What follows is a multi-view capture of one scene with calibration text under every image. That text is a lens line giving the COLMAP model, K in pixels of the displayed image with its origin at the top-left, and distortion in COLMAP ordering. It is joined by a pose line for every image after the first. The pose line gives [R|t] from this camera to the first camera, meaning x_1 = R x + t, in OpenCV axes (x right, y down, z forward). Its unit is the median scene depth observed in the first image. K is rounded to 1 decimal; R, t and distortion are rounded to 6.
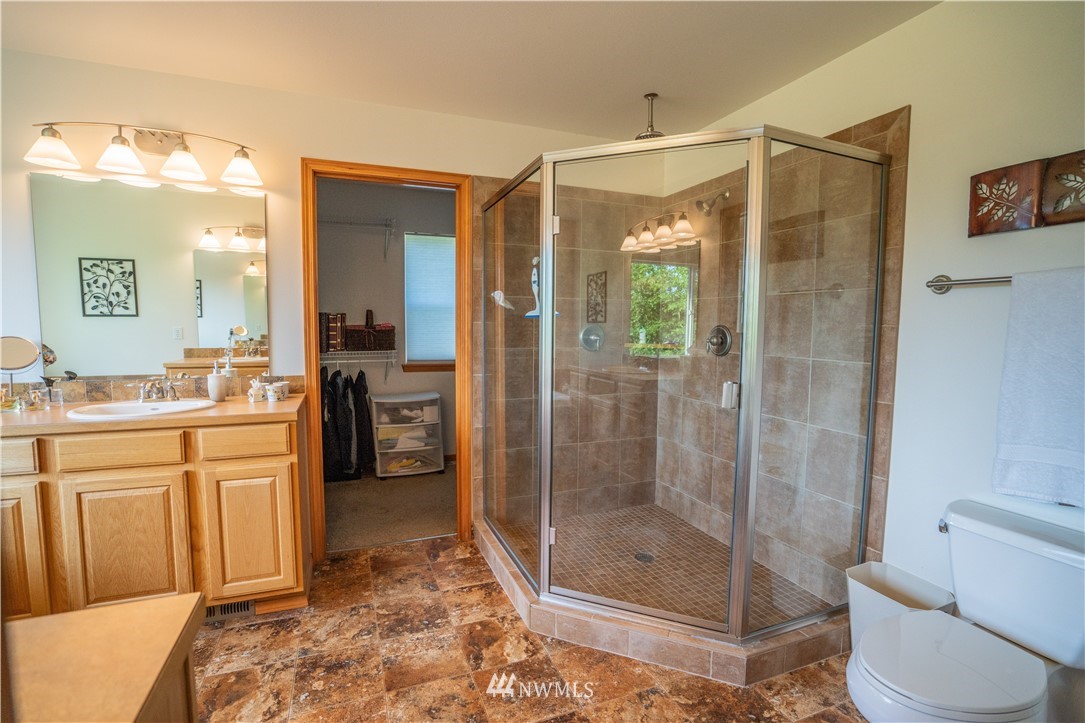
lens RADIAL K [[492.8, 0, 534.9], [0, 492.8, 361.3], [0, 0, 1]] dist [-0.024565, 0.002050]
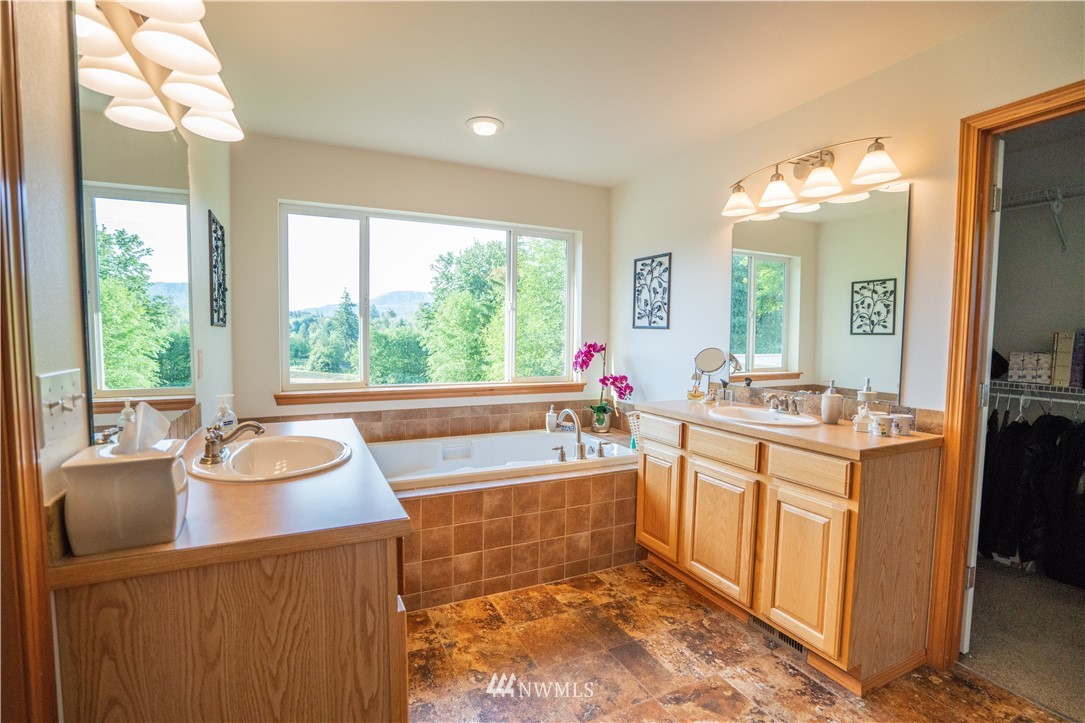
lens RADIAL K [[492.8, 0, 534.9], [0, 492.8, 363.7], [0, 0, 1]] dist [-0.024565, 0.002050]
pose [[0.085612, 0.054581, -0.994832, 0.215012], [-0.090461, 0.994800, 0.046794, -0.023372], [0.992213, 0.085987, 0.090105, 0.320953]]
